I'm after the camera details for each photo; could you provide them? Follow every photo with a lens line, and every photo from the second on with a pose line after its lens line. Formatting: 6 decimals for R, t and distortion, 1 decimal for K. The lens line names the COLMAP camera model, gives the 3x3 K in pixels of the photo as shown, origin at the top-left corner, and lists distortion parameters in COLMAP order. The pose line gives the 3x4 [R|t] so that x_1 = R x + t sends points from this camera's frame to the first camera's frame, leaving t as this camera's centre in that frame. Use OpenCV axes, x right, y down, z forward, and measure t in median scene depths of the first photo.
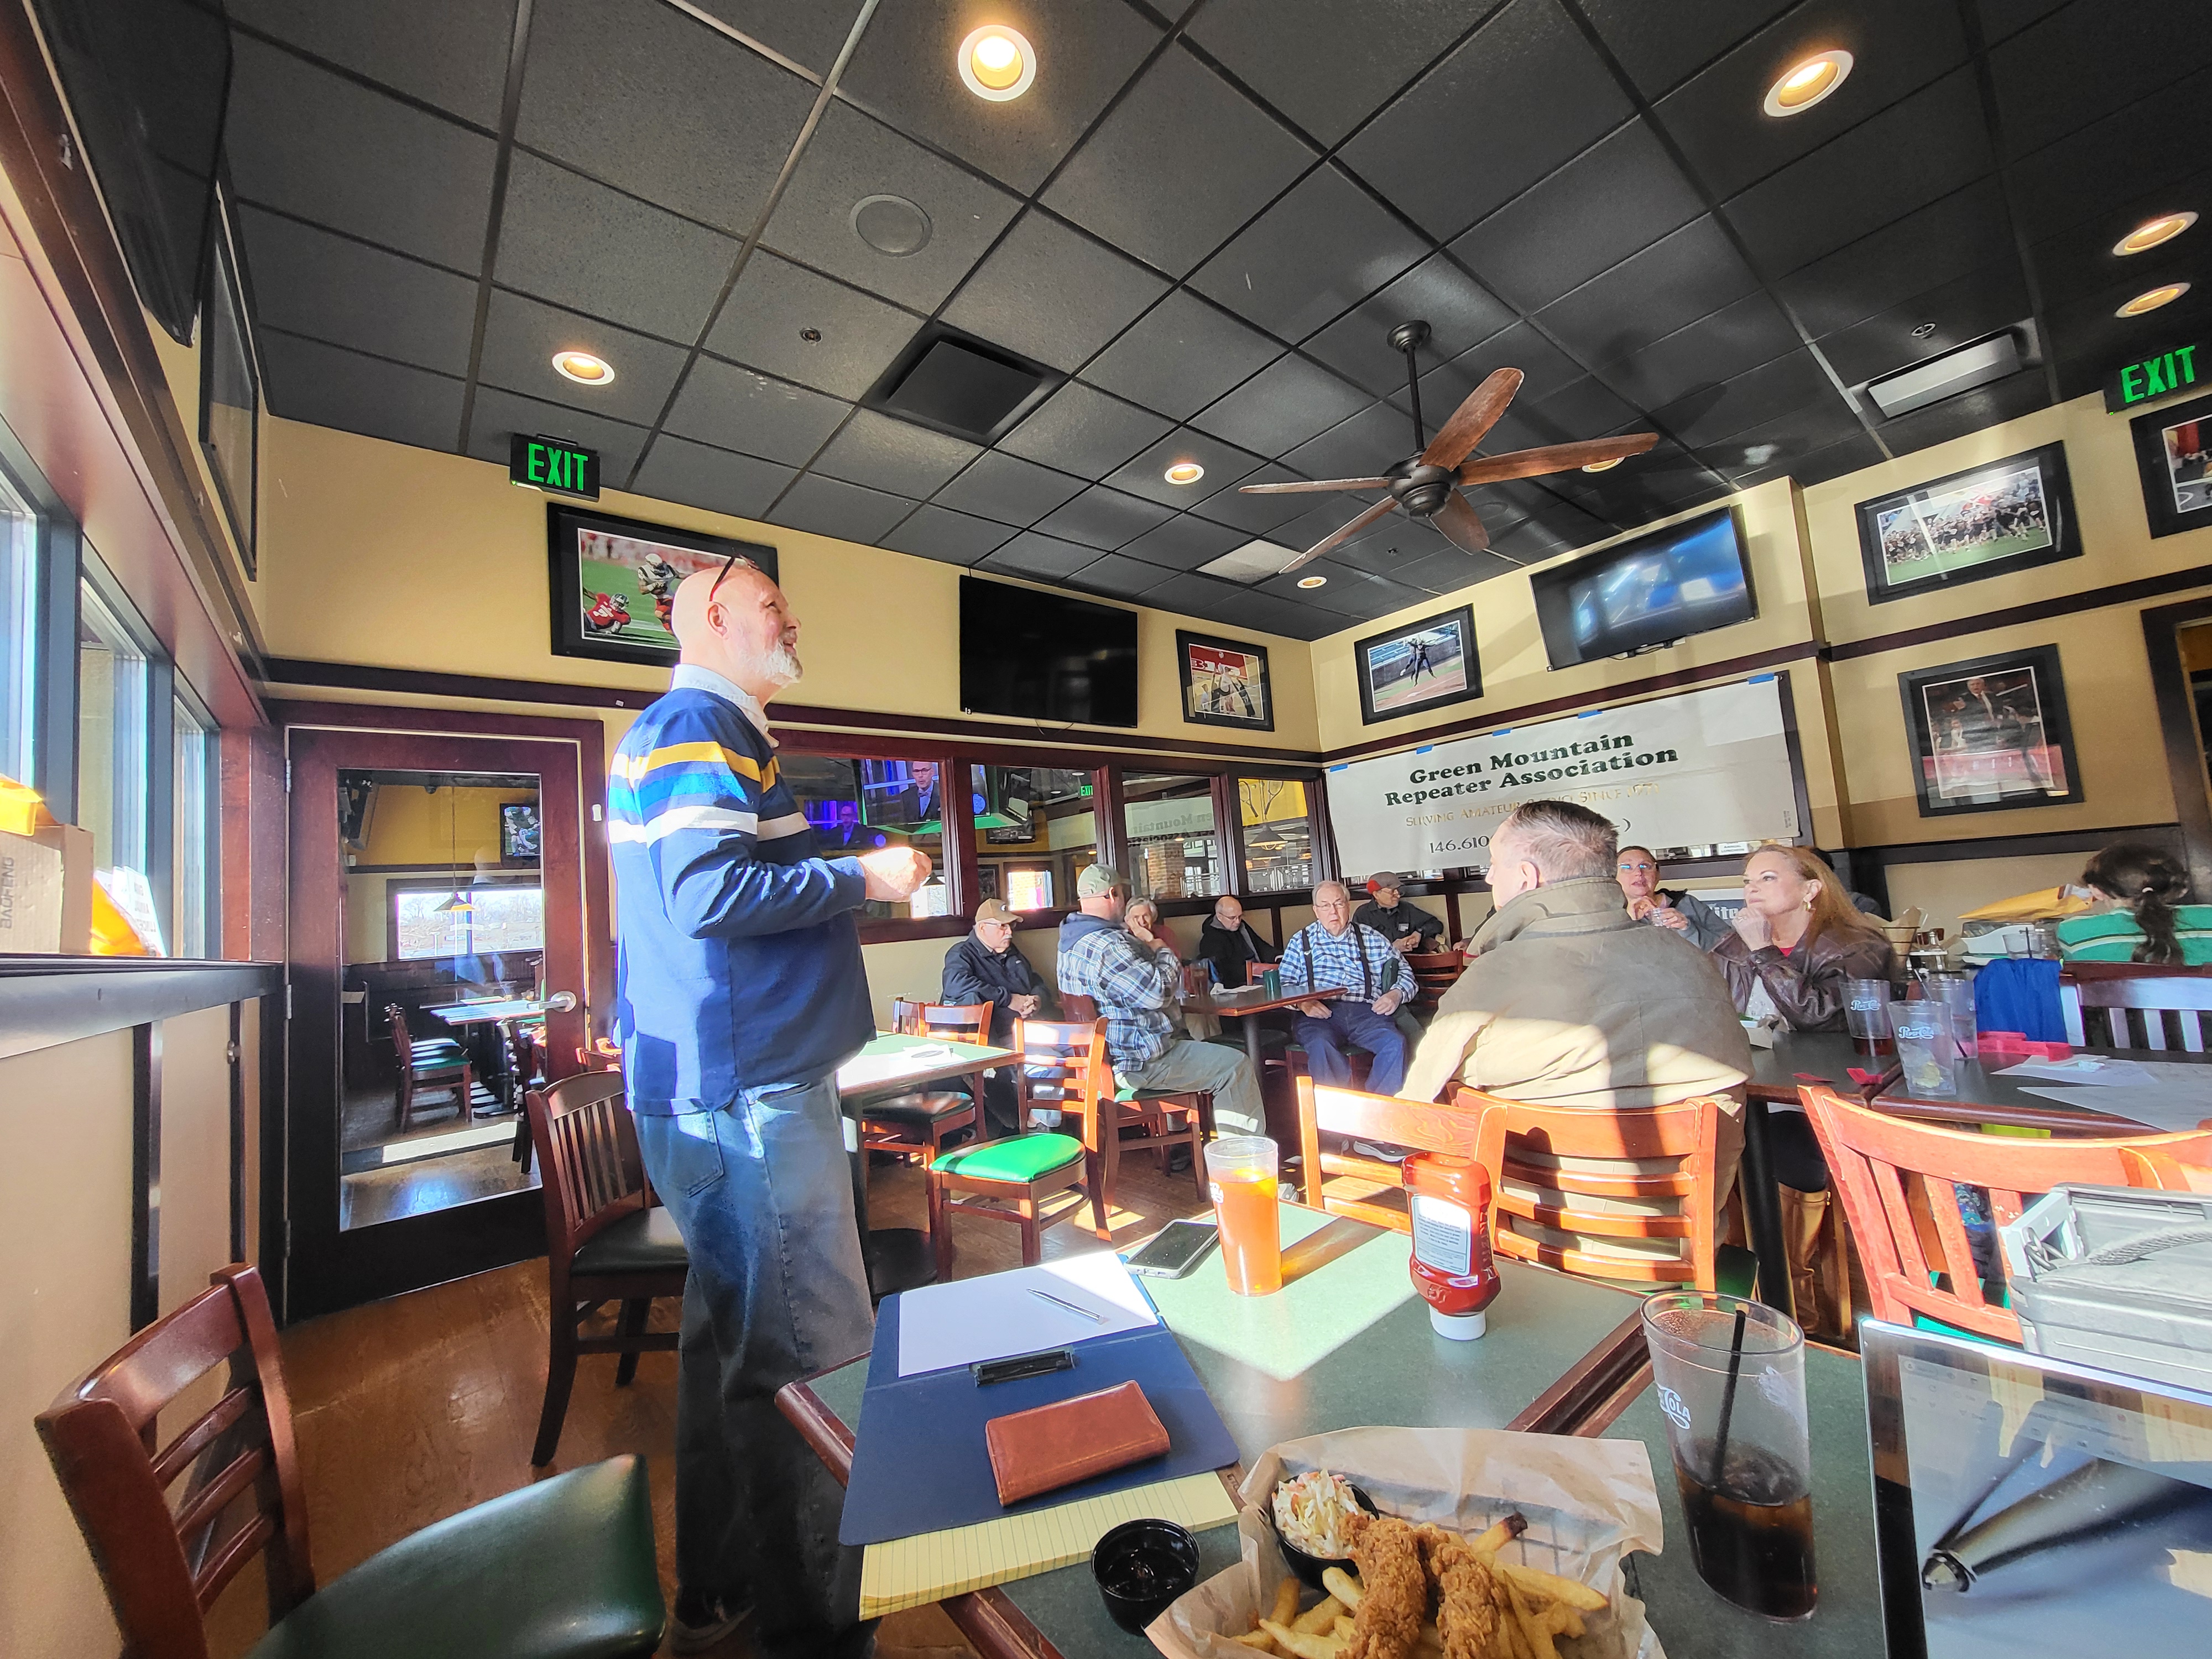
lens RADIAL K [[867.1, 0, 1106.0], [0, 867.1, 829.5], [0, 0, 1]] dist [0.001662, 0.000308]
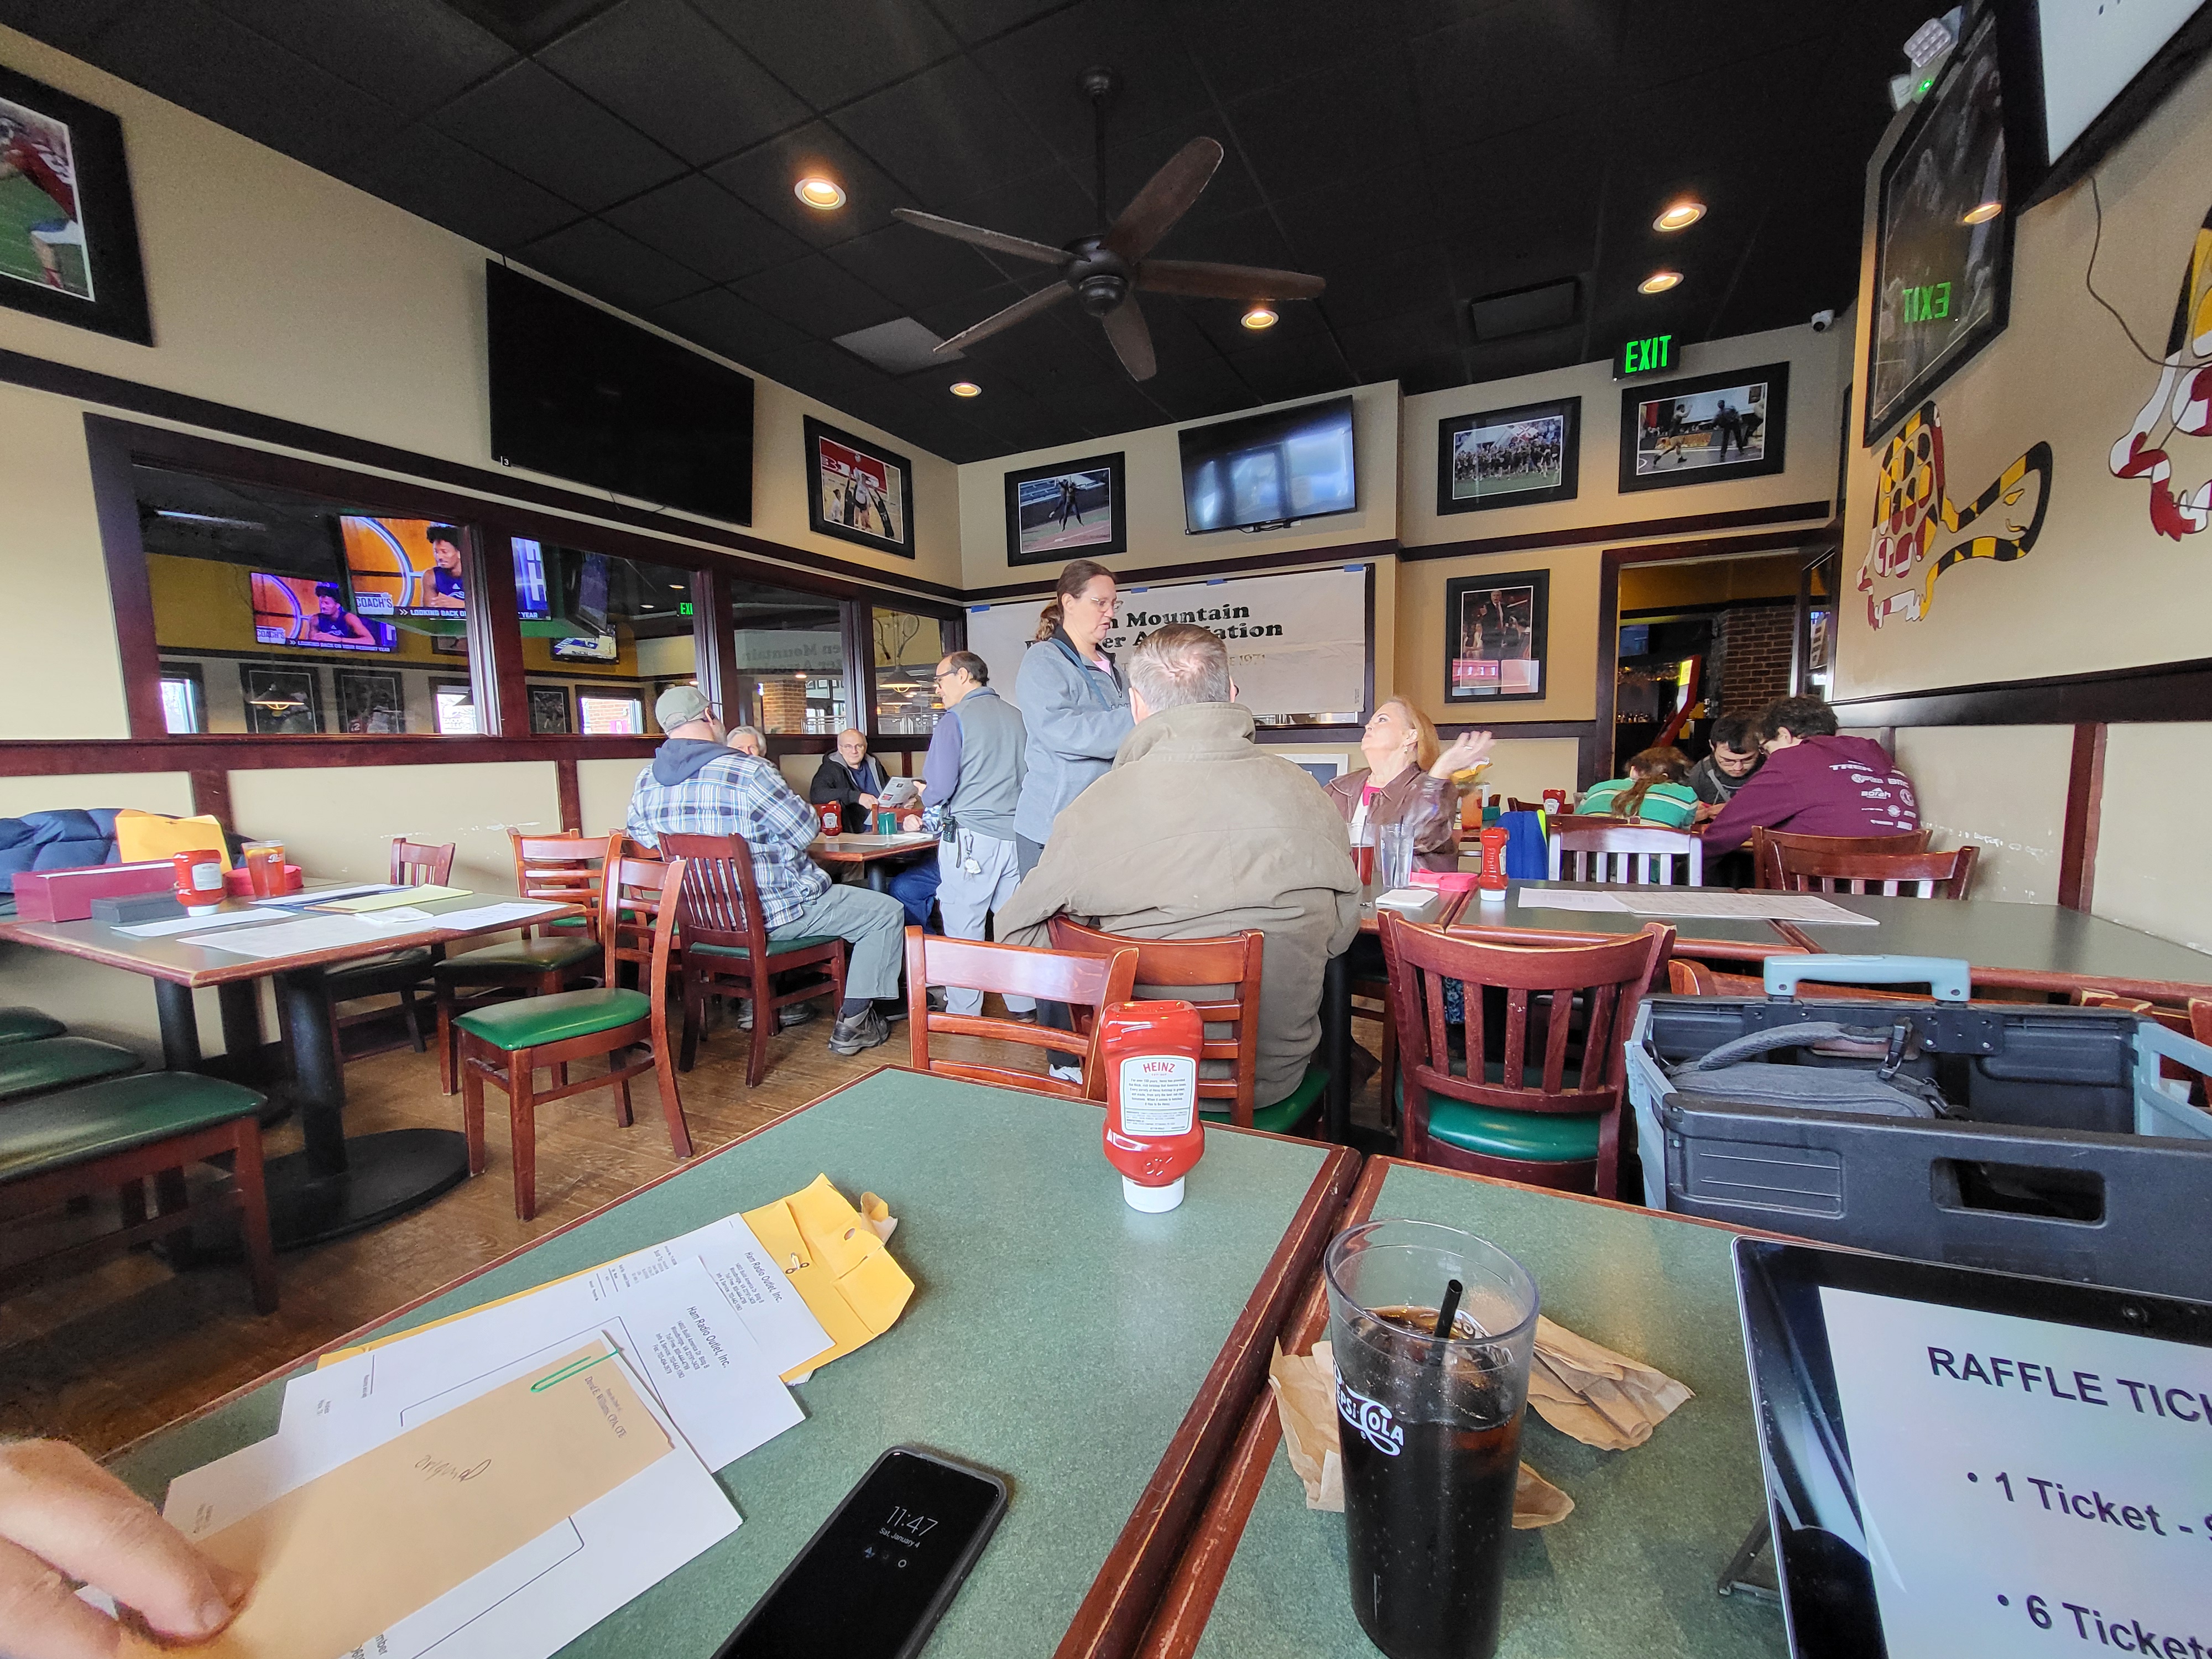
lens RADIAL K [[868.2, 0, 1109.7], [0, 868.2, 836.6], [0, 0, 1]] dist [0.002930, -0.000089]
pose [[0.909214, 0.012571, 0.416140, 0.006210], [-0.085501, 0.983877, 0.157088, 0.018932], [-0.407456, -0.178407, 0.895629, 0.065518]]
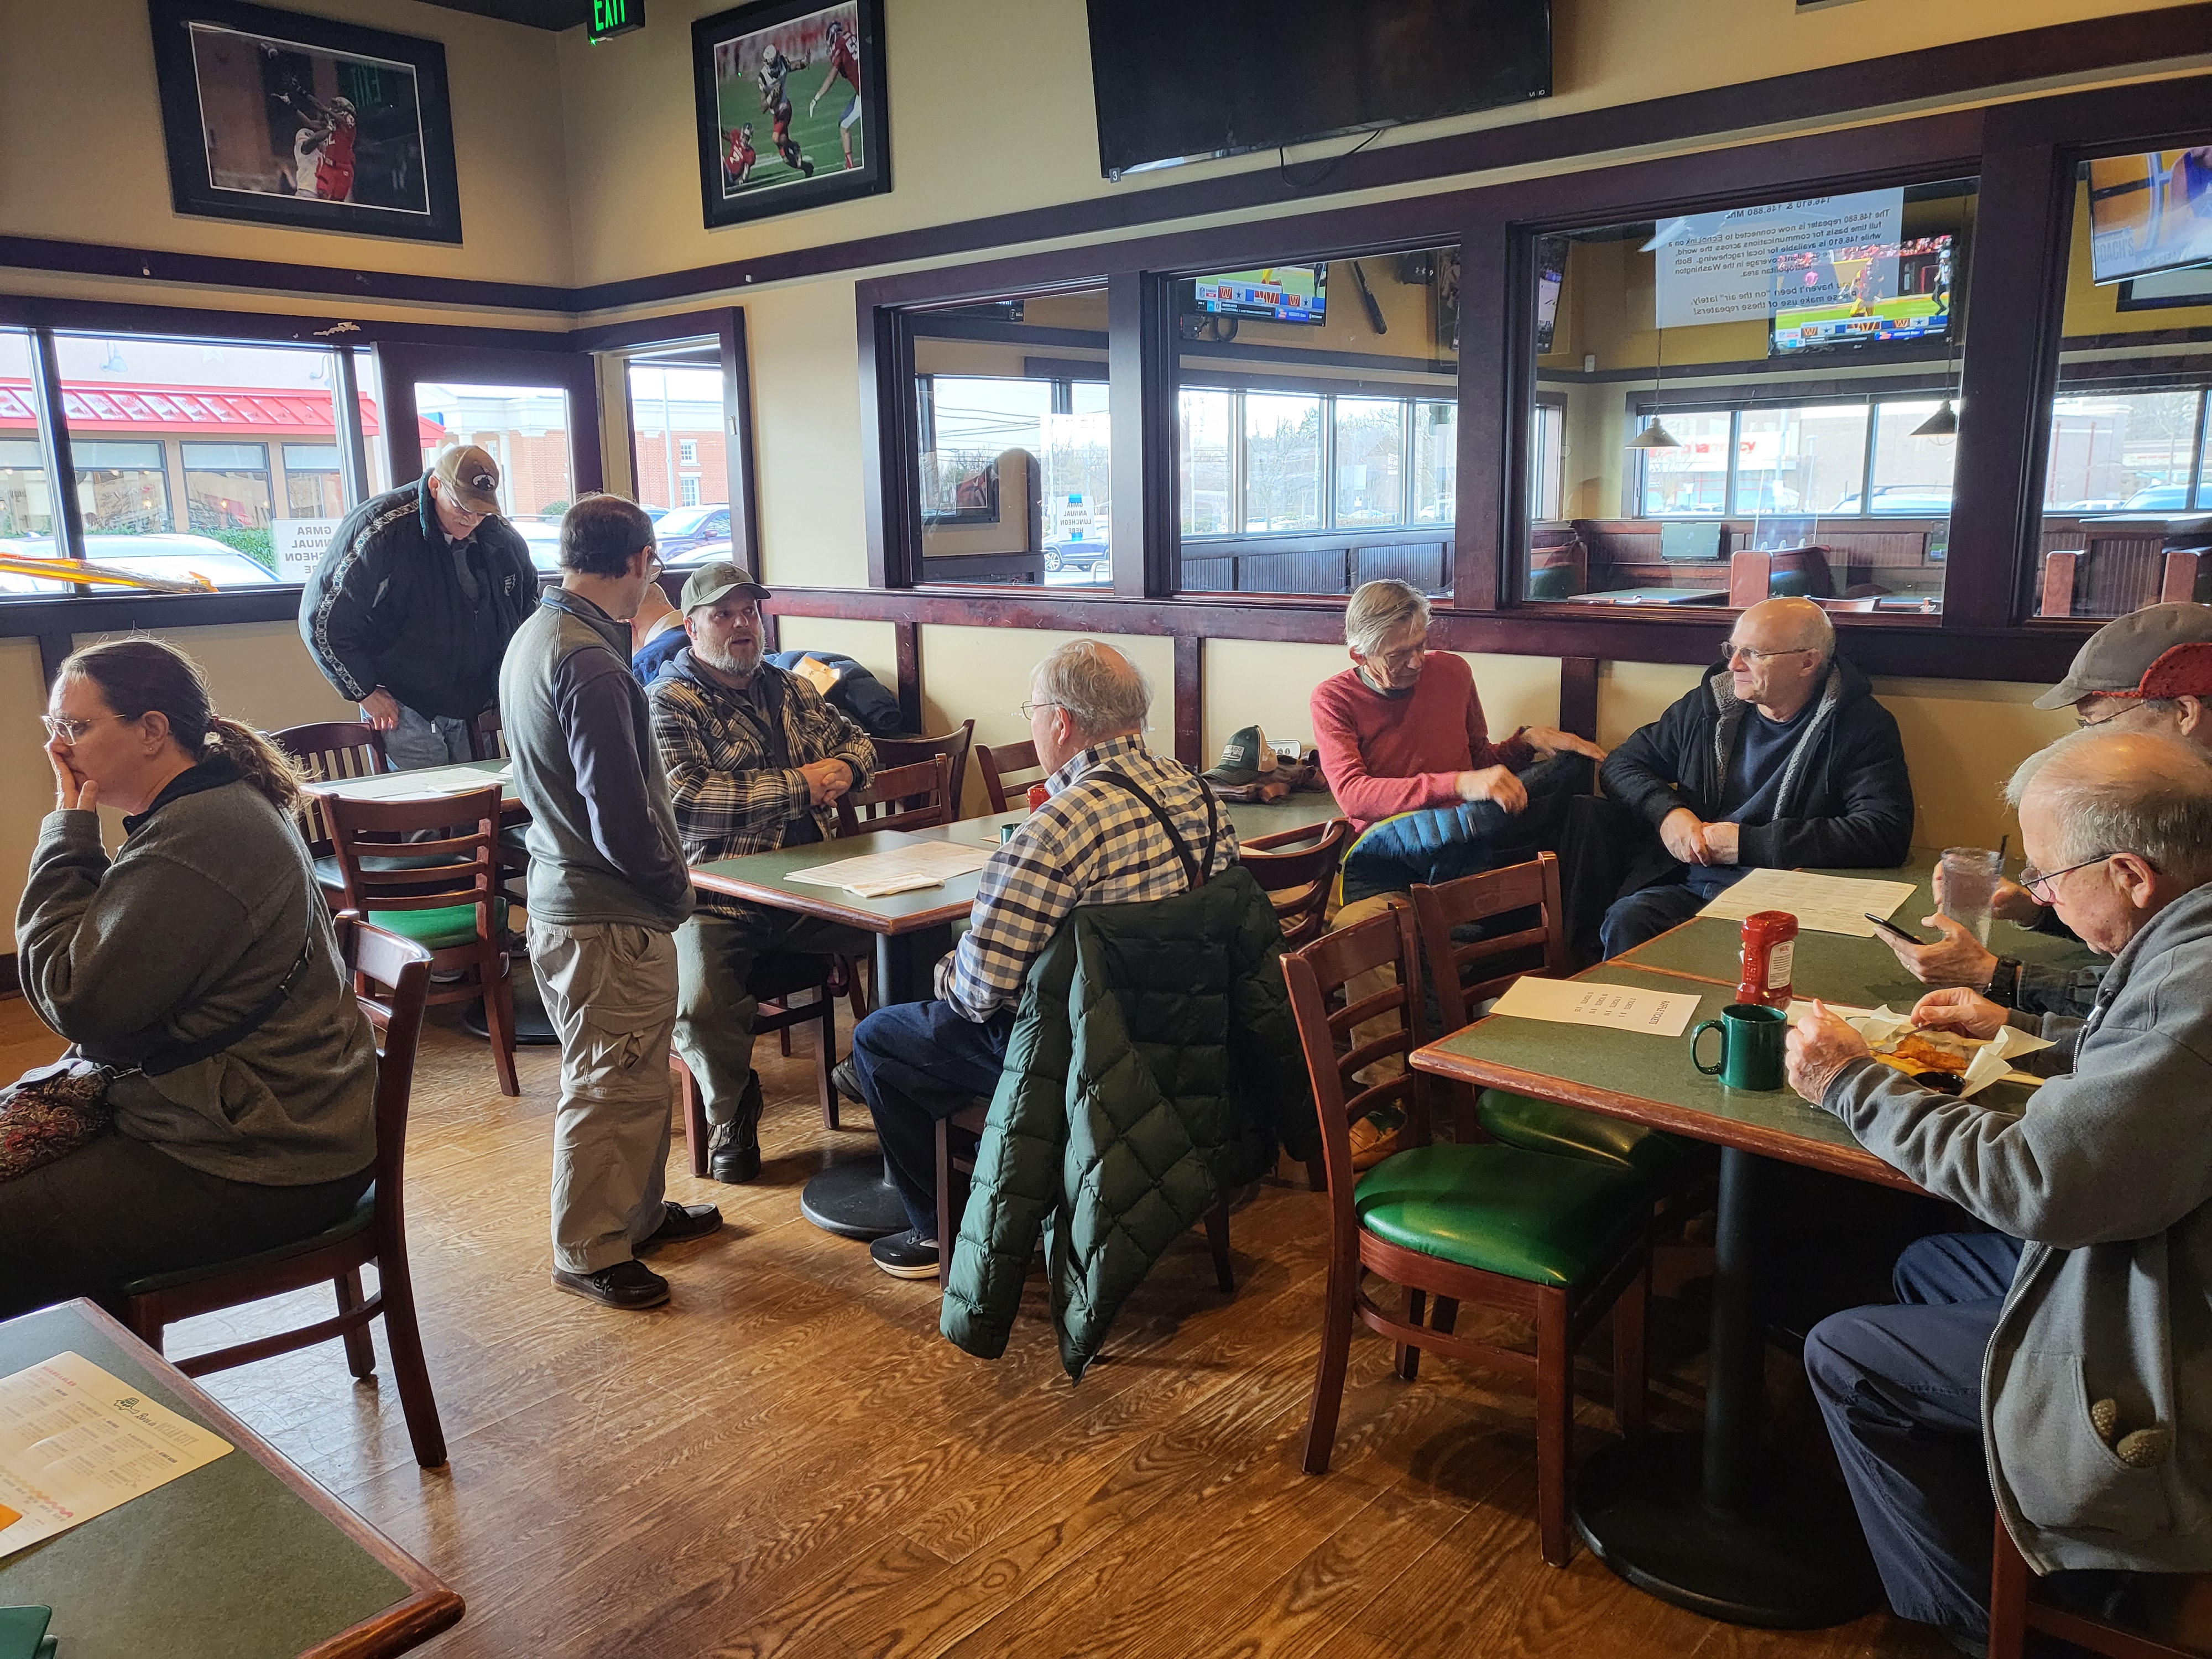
lens RADIAL K [[1696.2, 0, 1091.7], [0, 1696.2, 830.8], [0, 0, 1]] dist [-0.005484, 0.062737]
pose [[0.151841, 0.263888, -0.952527, 0.882919], [0.098021, 0.954930, 0.280180, -0.056539], [0.983532, -0.135911, 0.119131, 0.865229]]
